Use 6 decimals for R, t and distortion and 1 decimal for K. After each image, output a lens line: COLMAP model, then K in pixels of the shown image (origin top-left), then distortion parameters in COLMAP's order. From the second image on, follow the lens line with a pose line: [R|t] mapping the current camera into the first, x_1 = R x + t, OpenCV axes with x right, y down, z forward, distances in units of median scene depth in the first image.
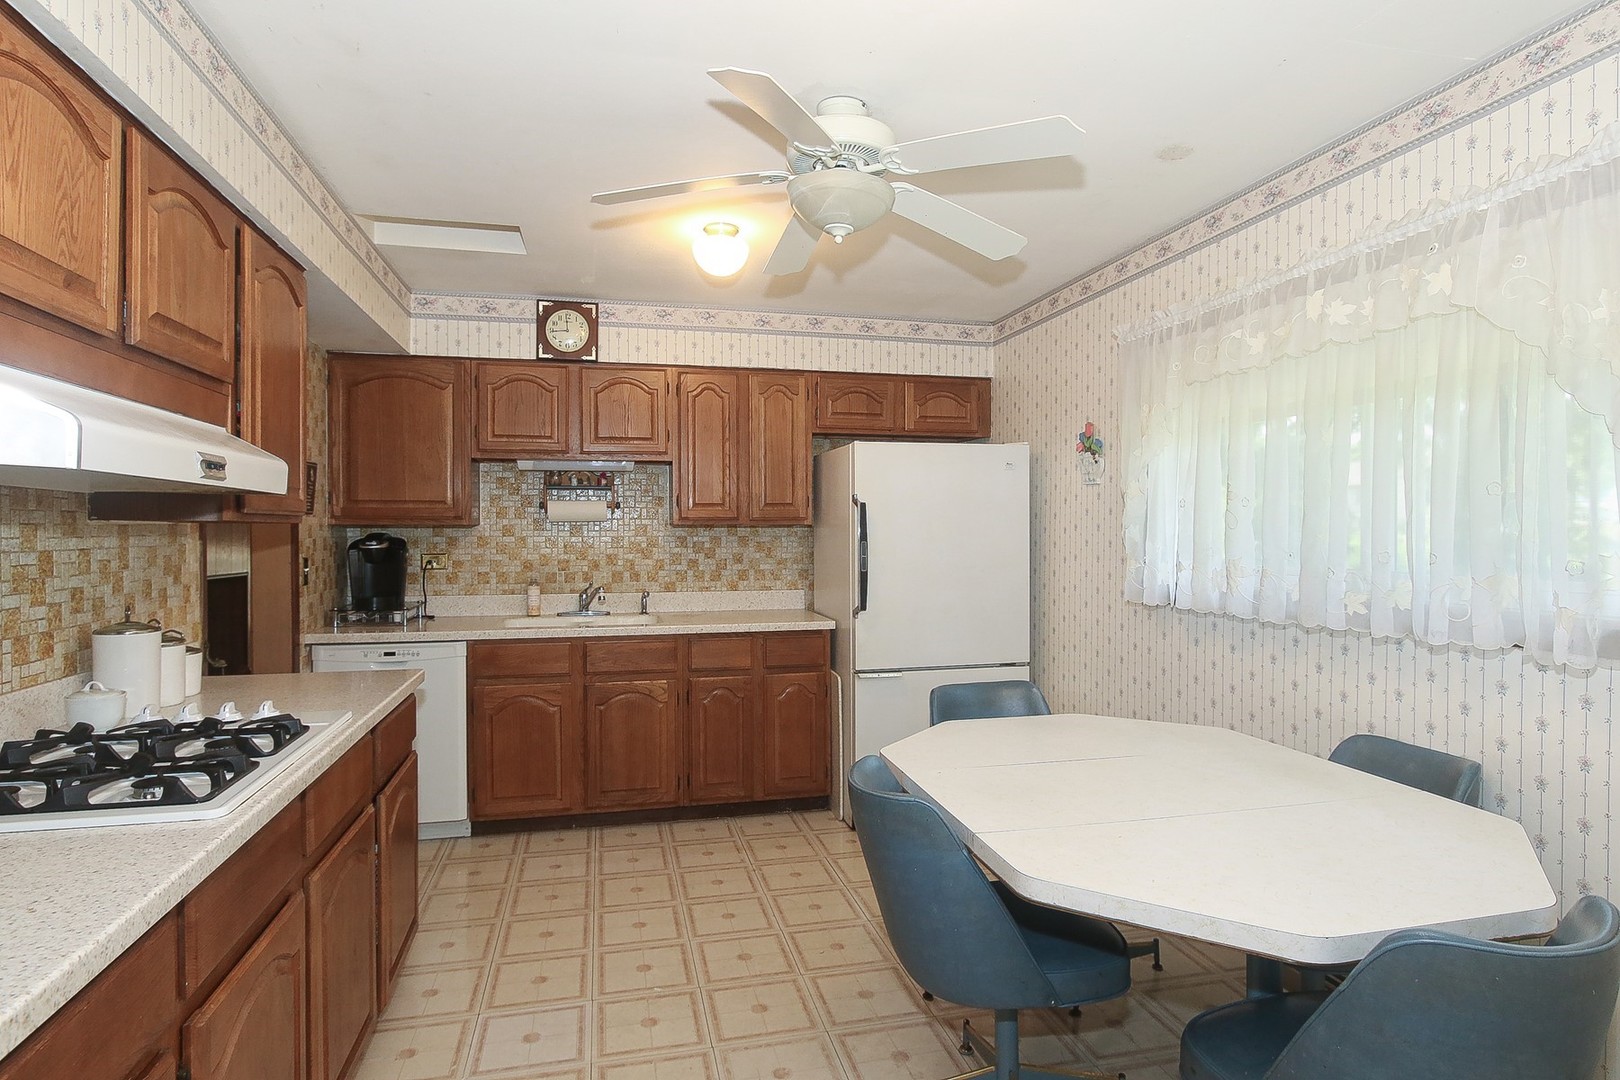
lens RADIAL K [[874.5, 0, 801.1], [0, 874.5, 537.1], [0, 0, 1]] dist [0.002134, 0.000660]
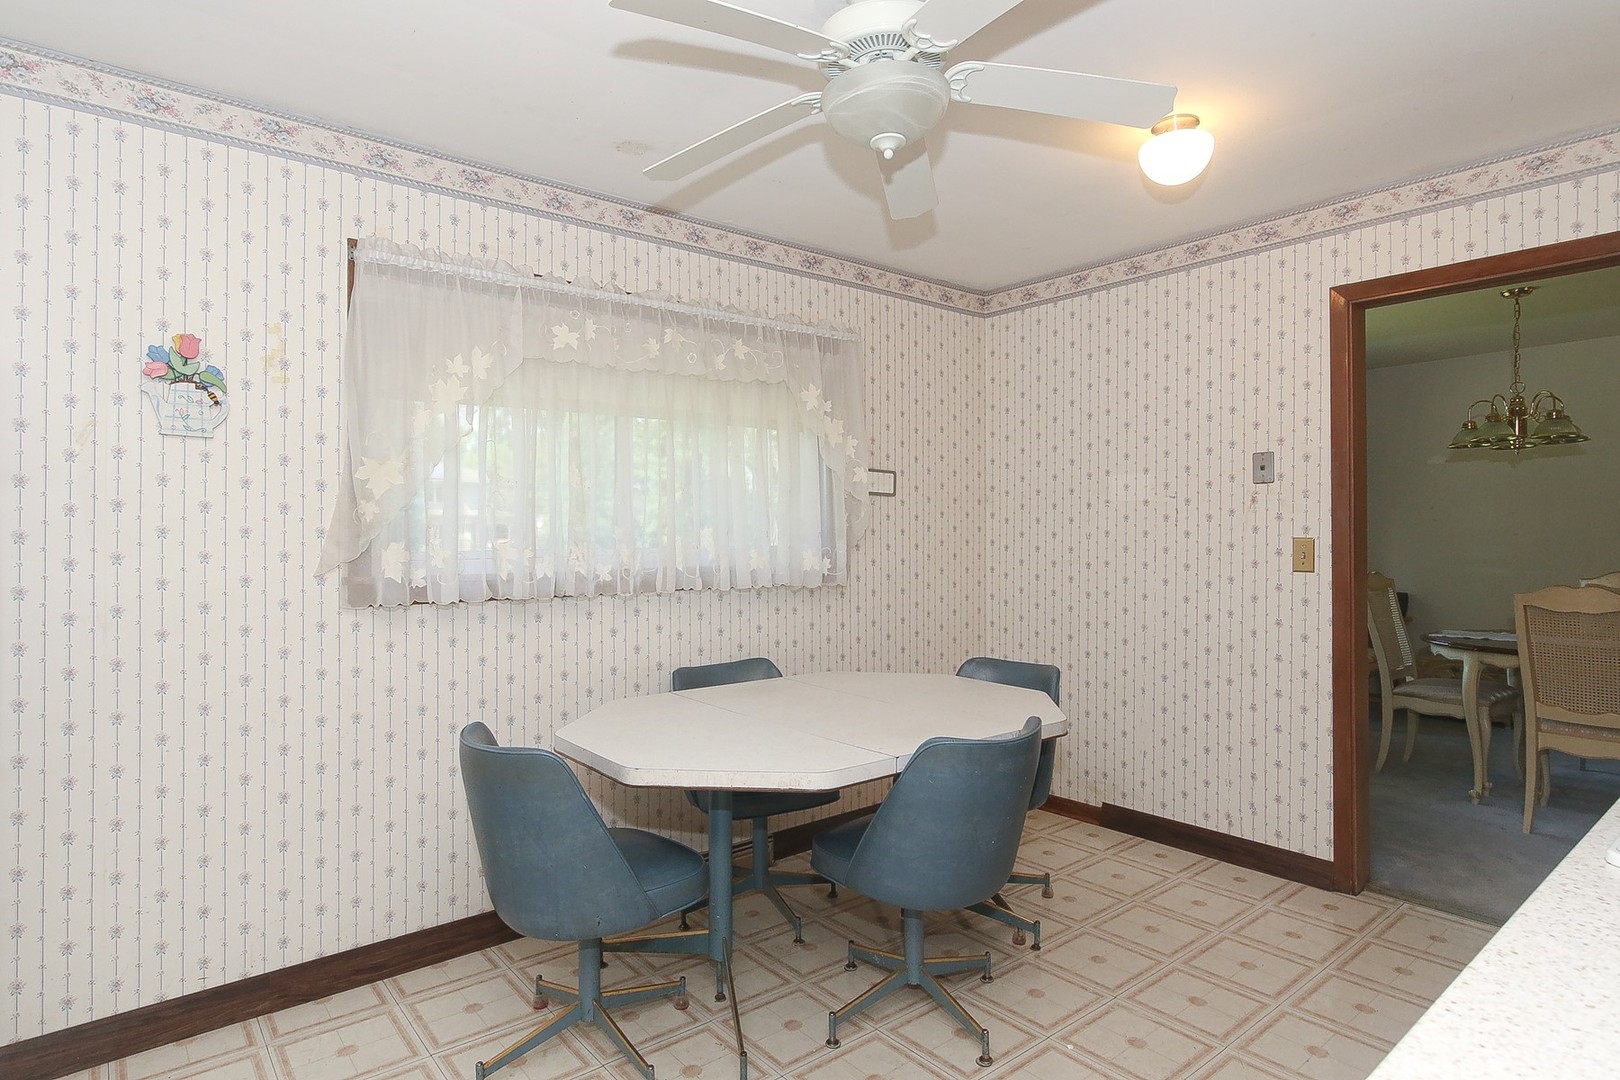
lens RADIAL K [[874.5, 0, 801.1], [0, 874.5, 537.1], [0, 0, 1]] dist [0.002134, 0.000660]
pose [[-0.433658, -0.007180, 0.901049, -0.516392], [0.008138, 0.999896, 0.011885, 0.009236], [-0.901041, 0.012487, -0.433554, 1.106119]]
